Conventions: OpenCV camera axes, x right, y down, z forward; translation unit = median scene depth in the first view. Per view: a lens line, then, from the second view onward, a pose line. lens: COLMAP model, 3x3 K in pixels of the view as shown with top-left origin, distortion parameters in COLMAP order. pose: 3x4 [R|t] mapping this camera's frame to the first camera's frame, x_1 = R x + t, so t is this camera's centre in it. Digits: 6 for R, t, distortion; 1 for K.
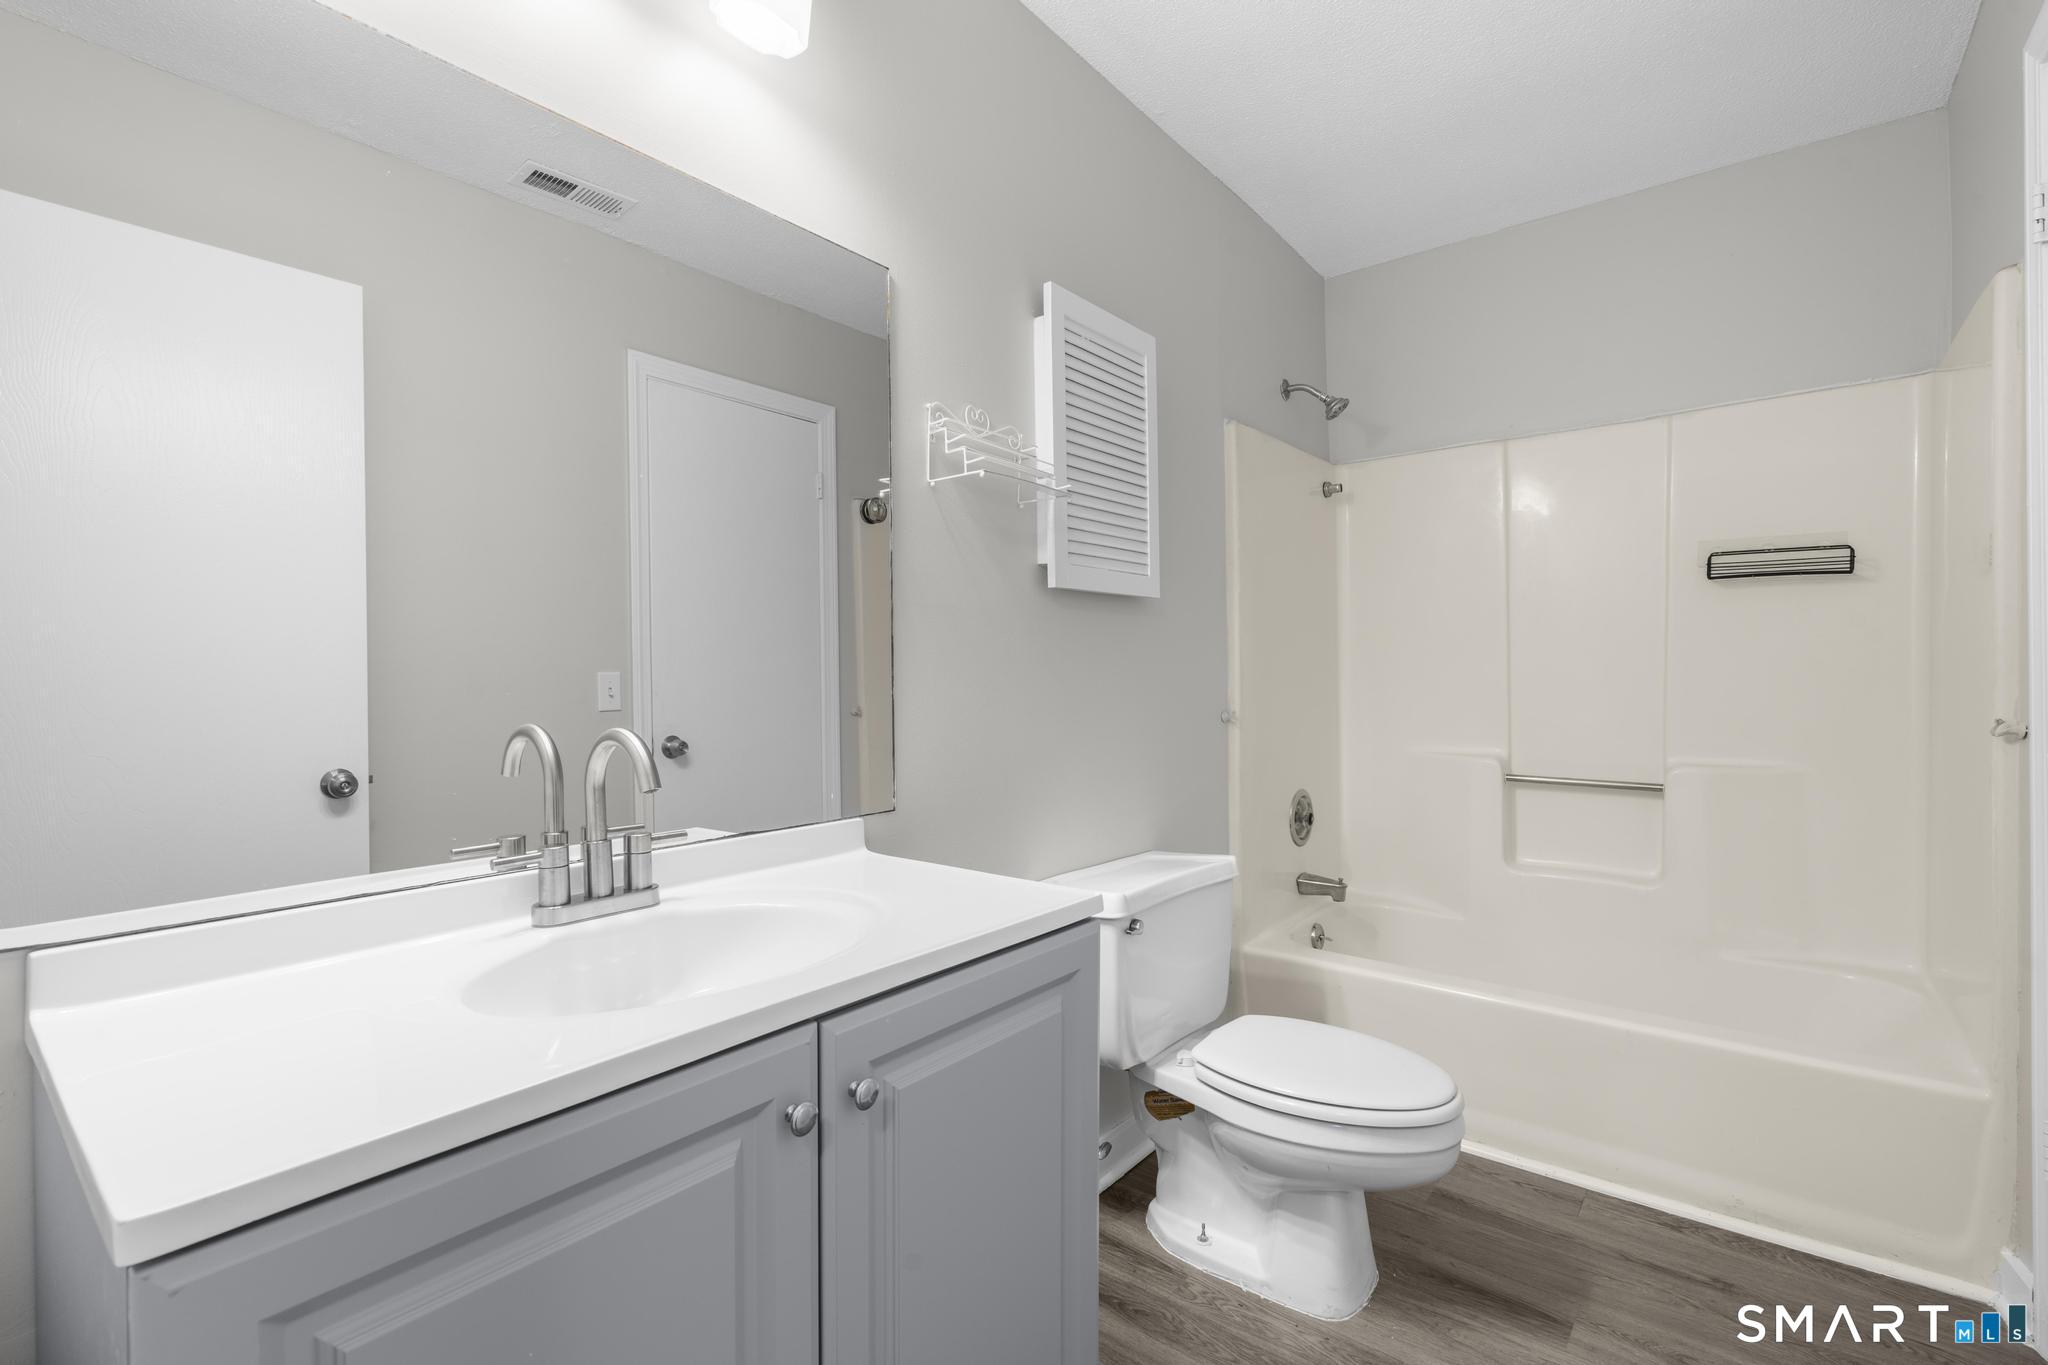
lens RADIAL K [[916.8, 0, 1024.0], [0, 916.8, 682.5], [0, 0, 1]] dist [0.022831, 0.000053]
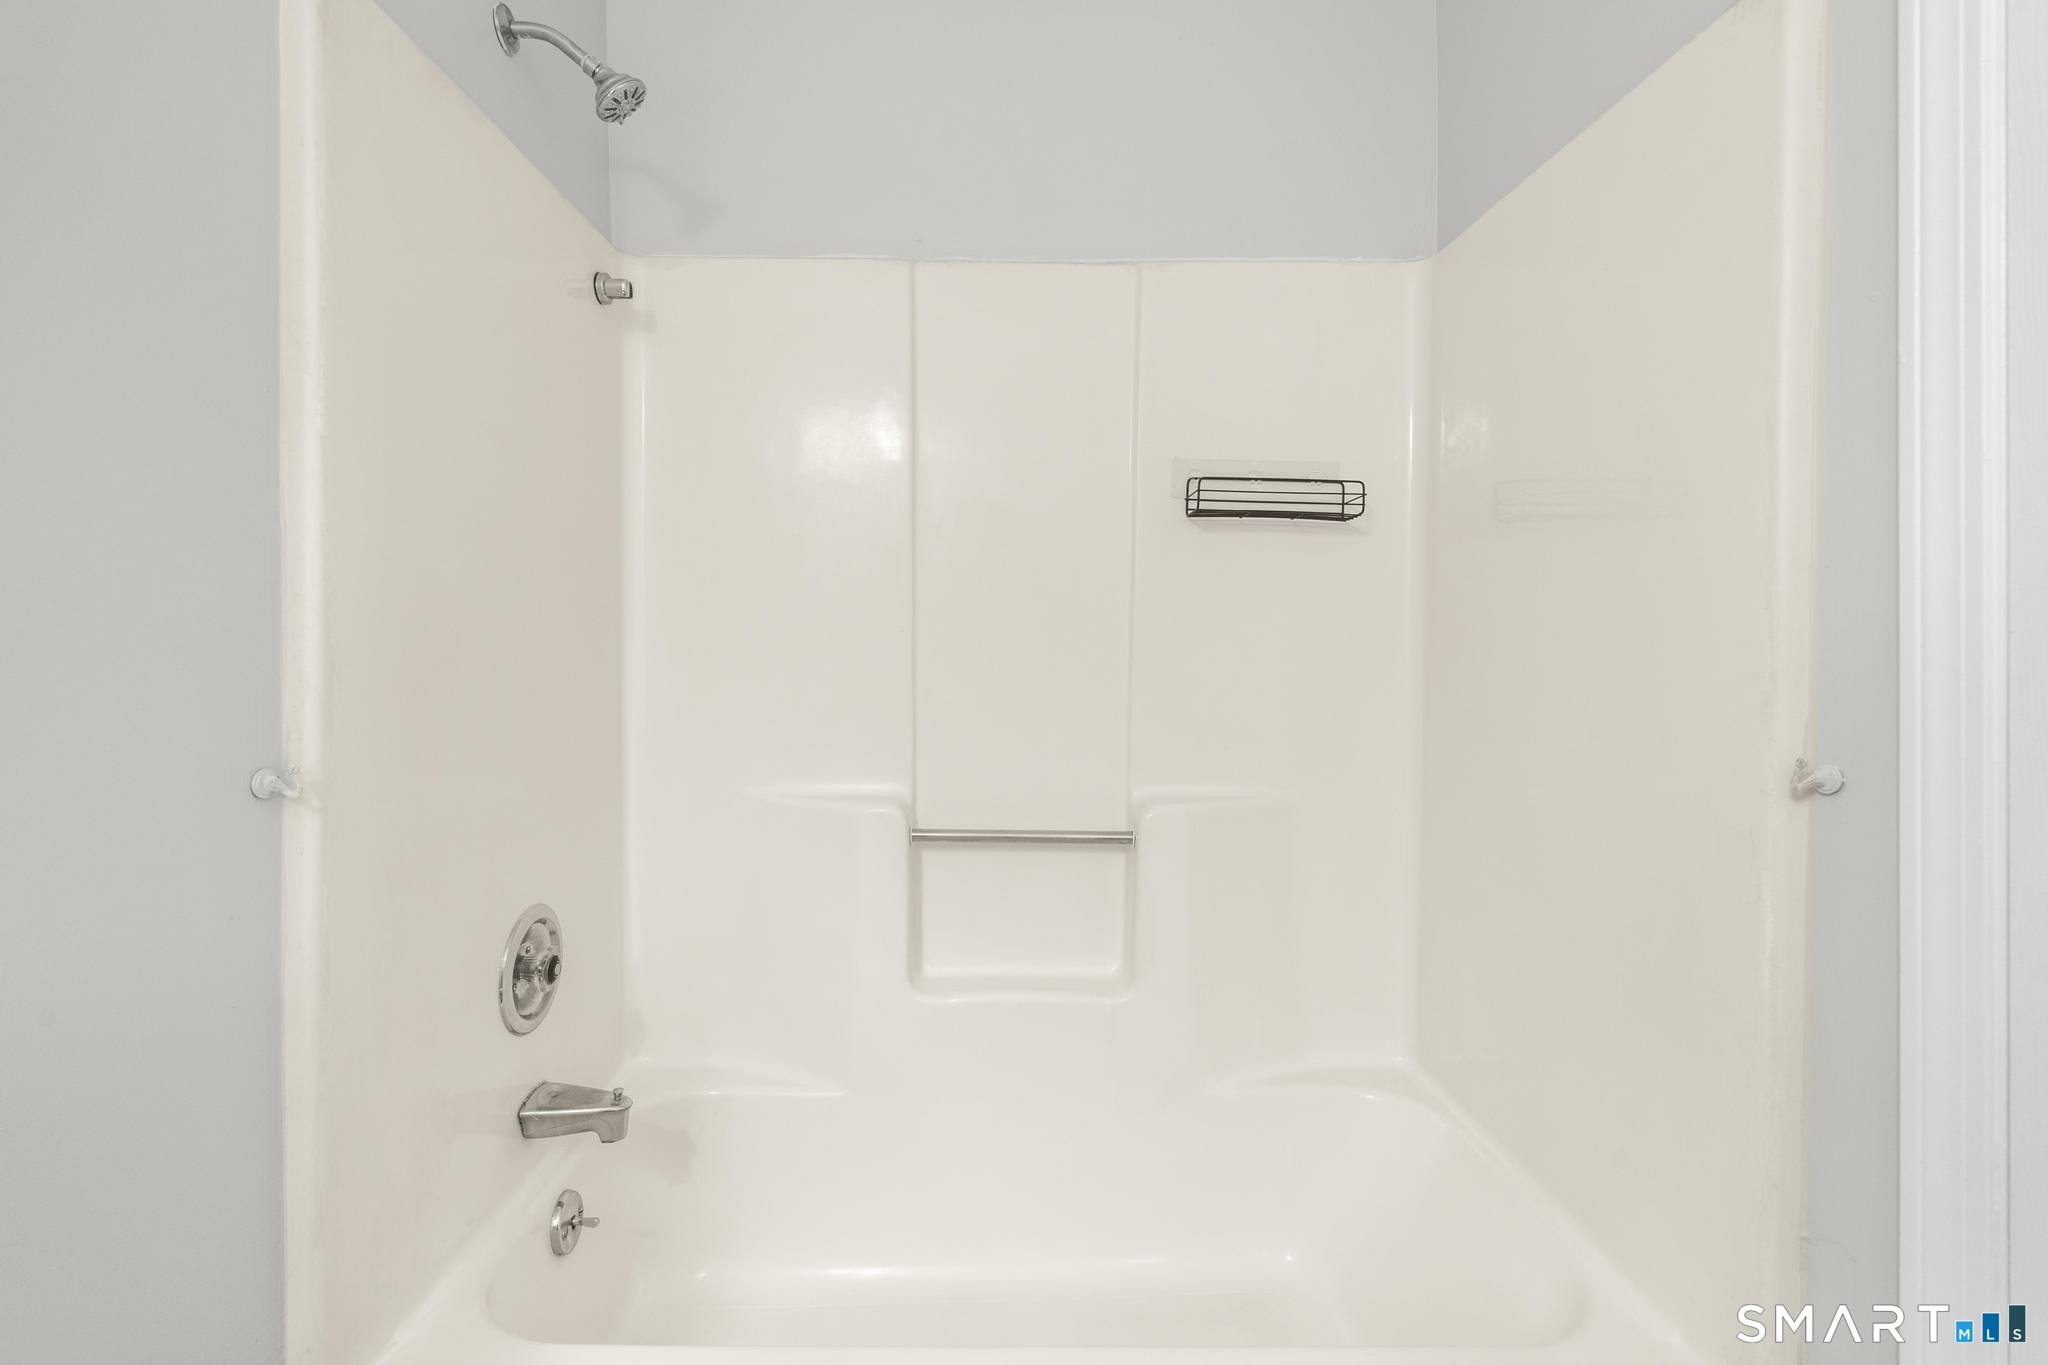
lens RADIAL K [[961.4, 0, 1017.2], [0, 961.4, 639.8], [0, 0, 1]] dist [-0.009987, 0.004761]
pose [[0.765551, 0.013515, 0.643234, 0.181504], [-0.006146, 0.999887, -0.013695, -0.011790], [-0.643346, 0.006531, 0.765547, 0.488470]]
